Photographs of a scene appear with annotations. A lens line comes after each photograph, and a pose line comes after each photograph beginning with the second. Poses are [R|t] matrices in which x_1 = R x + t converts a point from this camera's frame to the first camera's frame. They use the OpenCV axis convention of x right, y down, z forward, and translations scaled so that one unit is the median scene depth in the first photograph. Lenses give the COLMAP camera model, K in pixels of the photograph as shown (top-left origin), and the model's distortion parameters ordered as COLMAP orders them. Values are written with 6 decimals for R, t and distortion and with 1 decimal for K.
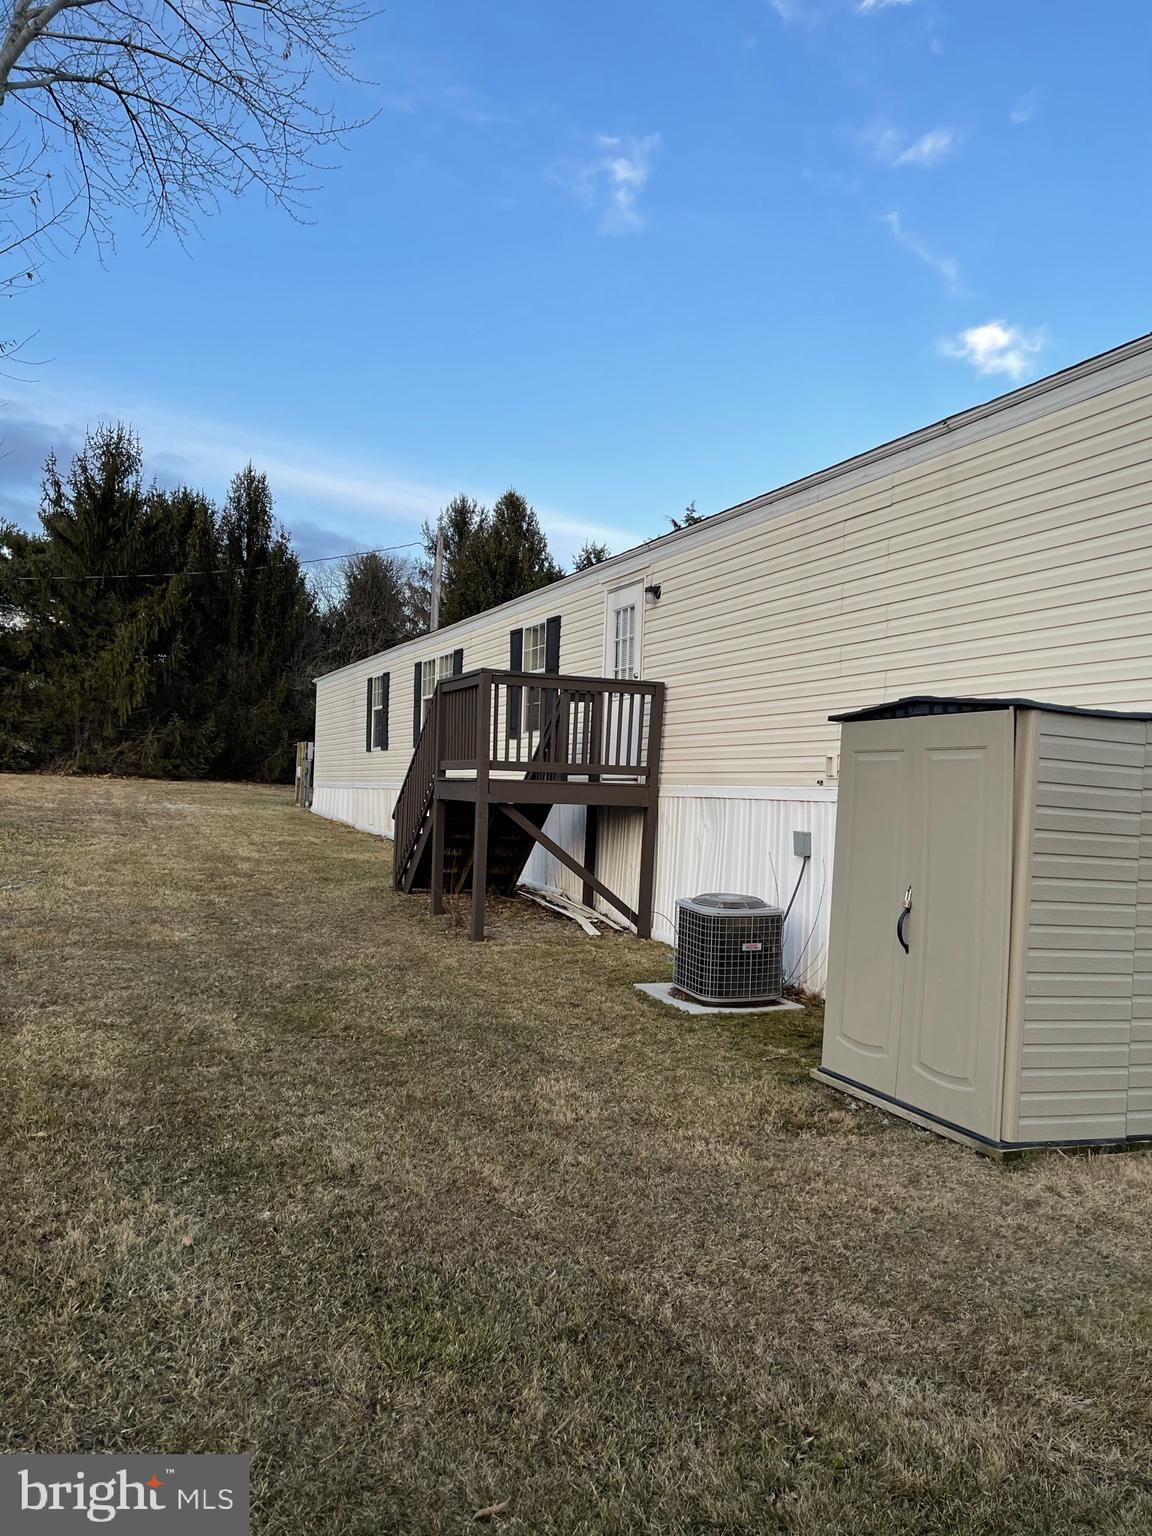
lens RADIAL K [[1164.0, 0, 576.0], [0, 1164.0, 768.0], [0, 0, 1]] dist [0.080633, -0.058830]
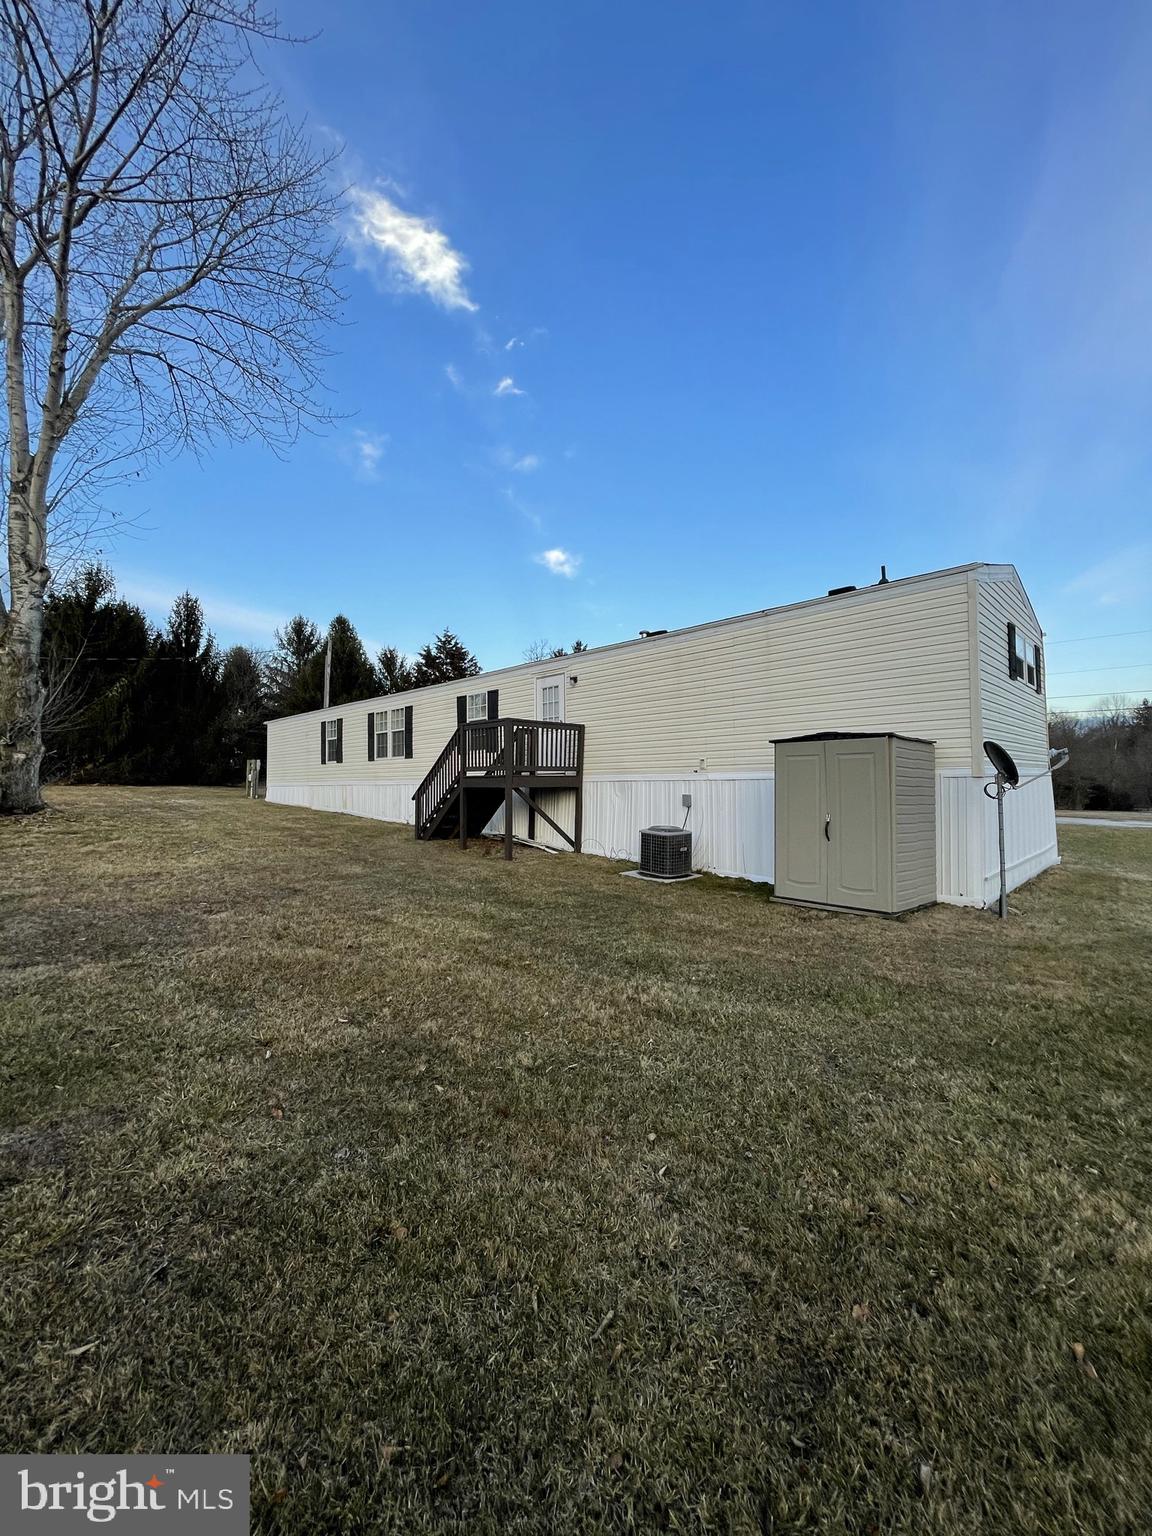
lens RADIAL K [[617.9, 0, 577.7], [0, 617.9, 758.9], [0, 0, 1]] dist [-0.008704, 0.003439]
pose [[0.930261, -0.020403, 0.366331, -0.270472], [0.026366, 0.999589, -0.011281, -0.002194], [-0.365950, 0.020153, 0.930416, 0.013108]]
